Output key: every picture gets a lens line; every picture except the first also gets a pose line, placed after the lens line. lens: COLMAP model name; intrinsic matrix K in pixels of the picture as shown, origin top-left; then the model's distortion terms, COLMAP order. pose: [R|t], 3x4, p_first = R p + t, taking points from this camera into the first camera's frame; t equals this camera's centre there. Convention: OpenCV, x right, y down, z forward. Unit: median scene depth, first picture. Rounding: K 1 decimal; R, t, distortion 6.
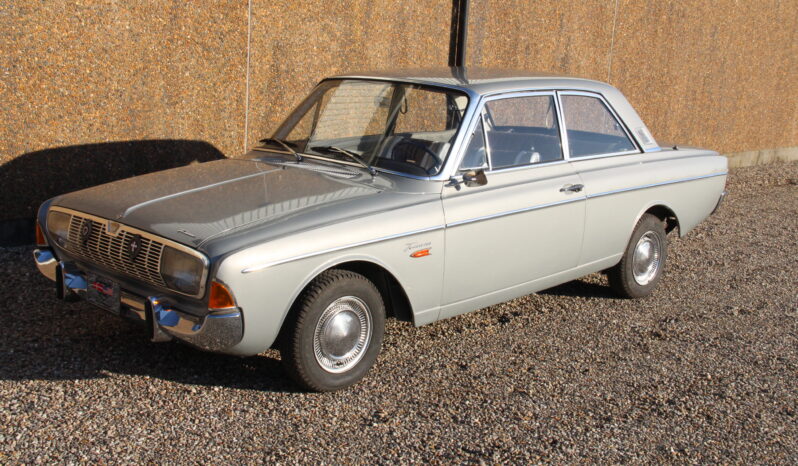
lens RADIAL K [[956.4, 0, 400.7], [0, 956.4, 229.0], [0, 0, 1]] dist [0.090963, 0.000000]
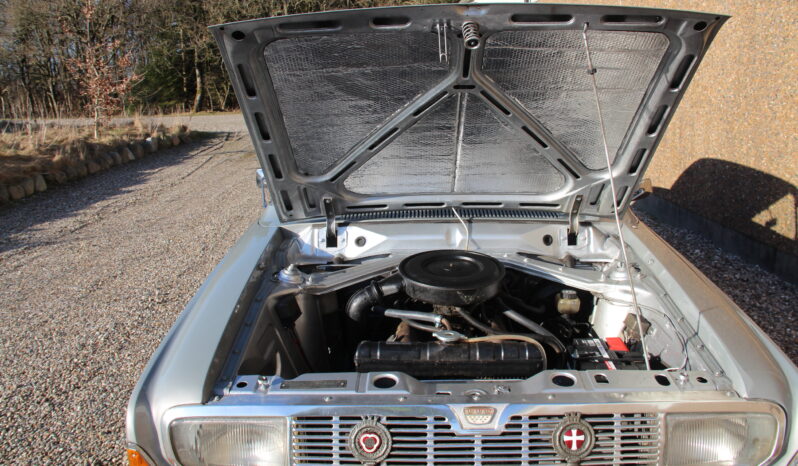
lens RADIAL K [[652.1, 0, 408.6], [0, 652.1, 221.4], [0, 0, 1]] dist [-0.170171, 0.105189]
pose [[-0.685620, 0.120815, -0.717864, 0.292985], [-0.145601, 0.943446, 0.297841, -0.151788], [0.713250, 0.308727, -0.629255, 0.990543]]
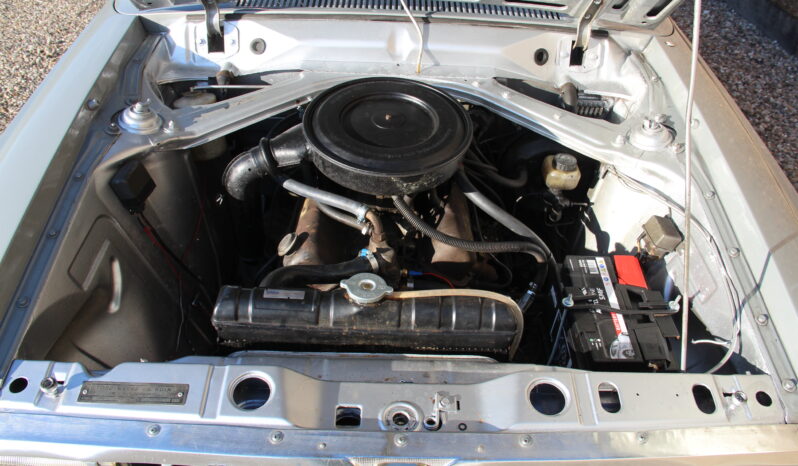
lens RADIAL K [[652.1, 0, 408.5], [0, 652.1, 221.8], [0, 0, 1]] dist [-0.170171, 0.105189]
pose [[-0.660112, 0.405774, -0.632139, 0.208375], [-0.207793, 0.710062, 0.672781, -0.152247], [0.721855, 0.575465, -0.384403, 0.926994]]
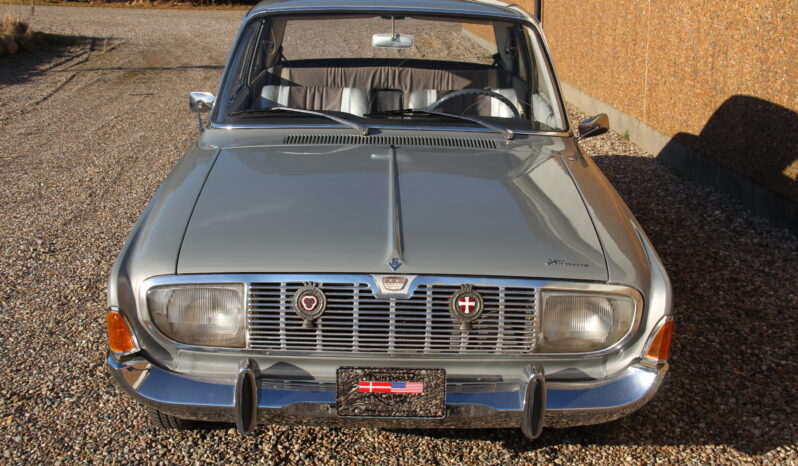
lens RADIAL K [[1021.5, 0, 406.8], [0, 1021.5, 227.4], [0, 0, 1]] dist [0.097526, 0.000000]
pose [[-0.660438, 0.129192, -0.739683, 0.425446], [-0.183485, 0.927457, 0.325816, -0.190933], [0.728118, 0.350902, -0.588823, 1.122254]]
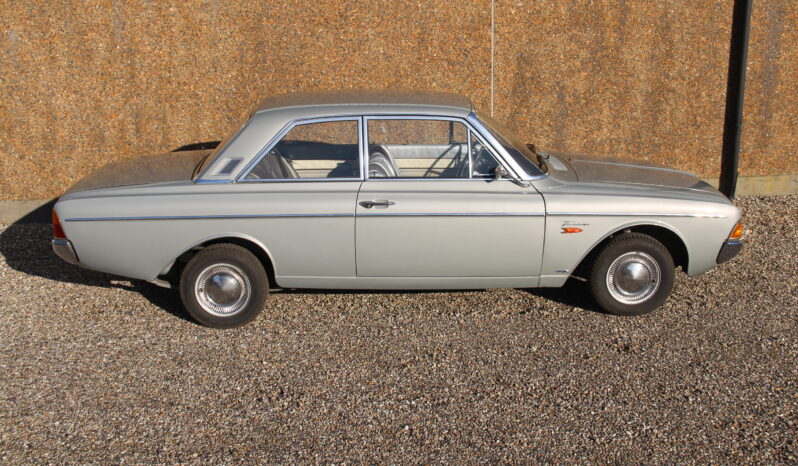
lens RADIAL K [[924.7, 0, 402.1], [0, 924.7, 228.3], [0, 0, 1]] dist [0.015046, 0.000000]
pose [[0.758505, 0.098182, -0.644228, 0.524106], [-0.068218, 0.995117, 0.071339, -0.055027], [0.648086, -0.010163, 0.761499, 0.048350]]
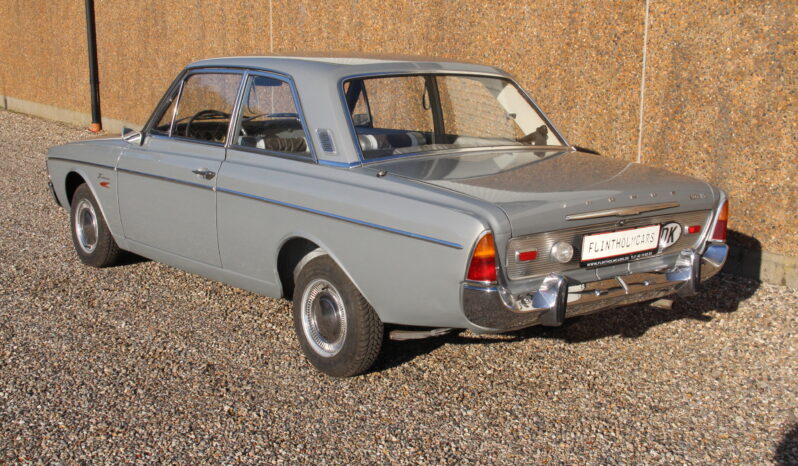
lens RADIAL K [[995.8, 0, 403.5], [0, 995.8, 240.5], [0, 0, 1]] dist [0.079228, 0.000000]
pose [[-0.113922, 0.148230, -0.982369, 0.785023], [-0.219546, 0.960605, 0.170406, -0.131767], [0.968928, 0.235088, -0.076891, 0.907559]]
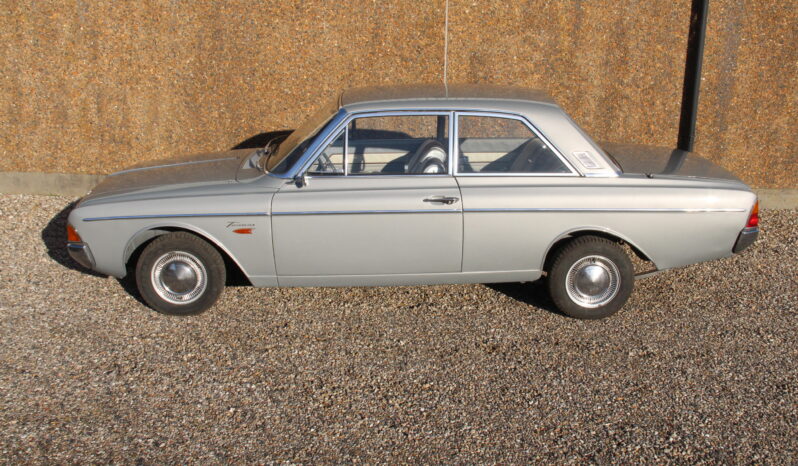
lens RADIAL K [[896.8, 0, 407.3], [0, 896.8, 237.0], [0, 0, 1]] dist [0.006295, 0.000000]
pose [[0.707988, 0.152440, -0.689575, 0.626333], [-0.121994, 0.988146, 0.093192, -0.065978], [0.695608, 0.018145, 0.718193, 0.161402]]
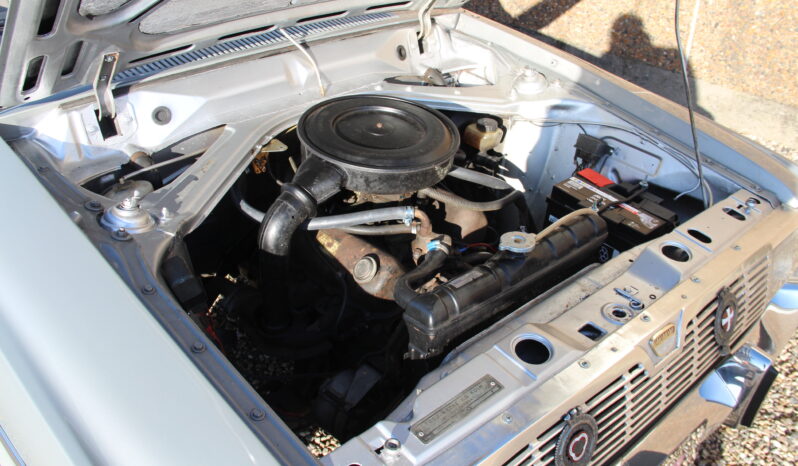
lens RADIAL K [[723.0, 0, 397.1], [0, 723.0, 230.2], [0, 0, 1]] dist [-0.079112, 0.000000]
pose [[-0.015521, 0.489570, -0.871826, 0.275222], [-0.202965, 0.852236, 0.482182, -0.129473], [0.979063, 0.184434, 0.086138, 0.840535]]
